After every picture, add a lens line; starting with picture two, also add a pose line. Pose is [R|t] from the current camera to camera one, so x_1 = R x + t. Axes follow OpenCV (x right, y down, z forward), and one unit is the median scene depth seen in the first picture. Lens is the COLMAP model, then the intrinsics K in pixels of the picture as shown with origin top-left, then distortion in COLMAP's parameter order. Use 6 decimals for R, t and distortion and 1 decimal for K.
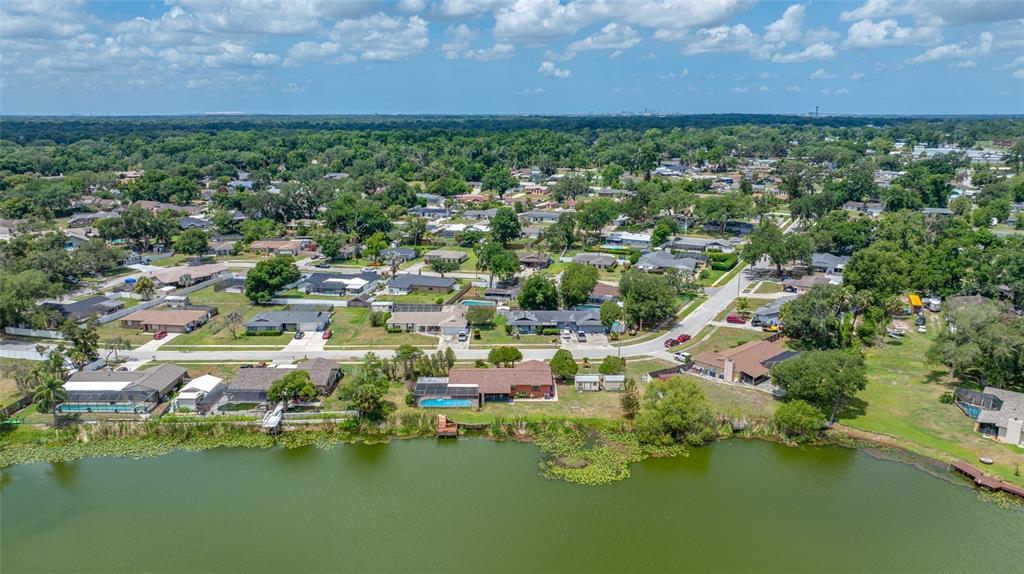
lens RADIAL K [[726.7, 0, 514.0], [0, 726.7, 281.1], [0, 0, 1]] dist [-0.034730, 0.037169]
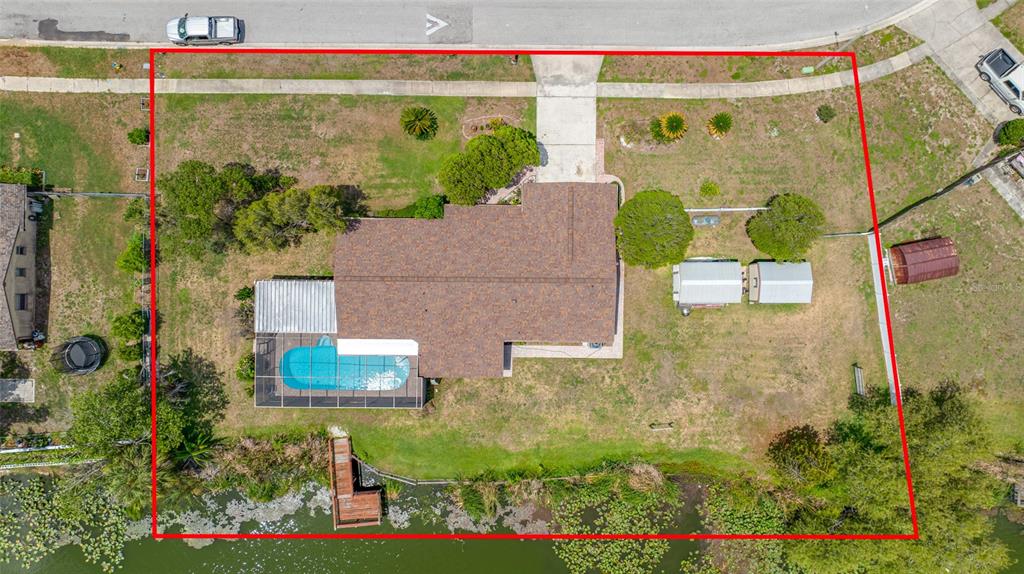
lens RADIAL K [[726.7, 0, 514.0], [0, 726.7, 281.1], [0, 0, 1]] dist [-0.034730, 0.037169]
pose [[0.999952, 0.009077, 0.003551, -0.000773], [-0.005688, 0.247490, 0.968874, -0.184798], [0.007916, -0.968848, 0.247530, 0.748576]]
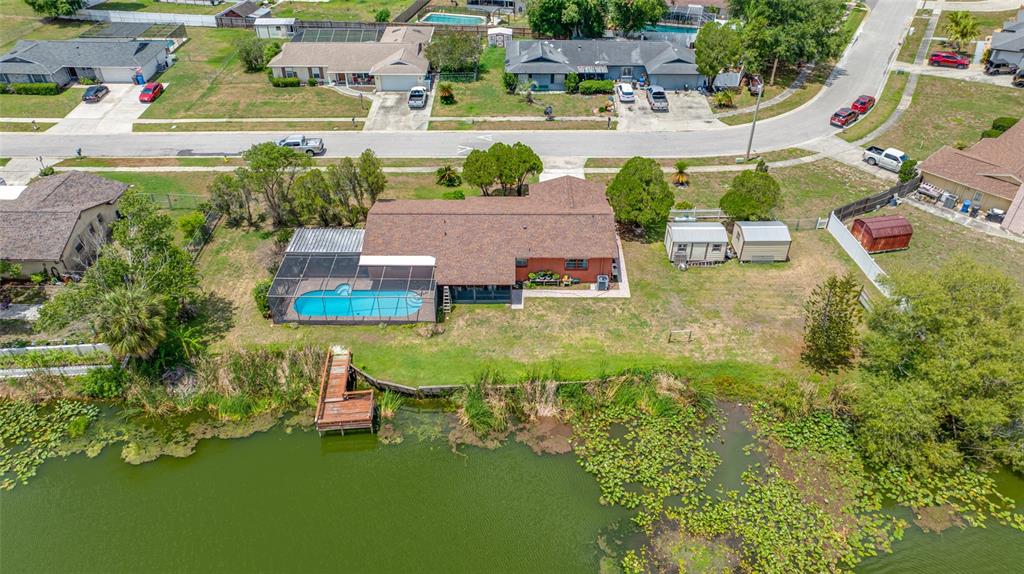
lens RADIAL K [[726.7, 0, 514.0], [0, 726.7, 281.1], [0, 0, 1]] dist [-0.034730, 0.037169]
pose [[0.999993, 0.003628, -0.001257, -0.003917], [-0.002840, 0.919357, 0.393415, -0.003620], [0.002583, -0.393409, 0.919360, 0.497283]]
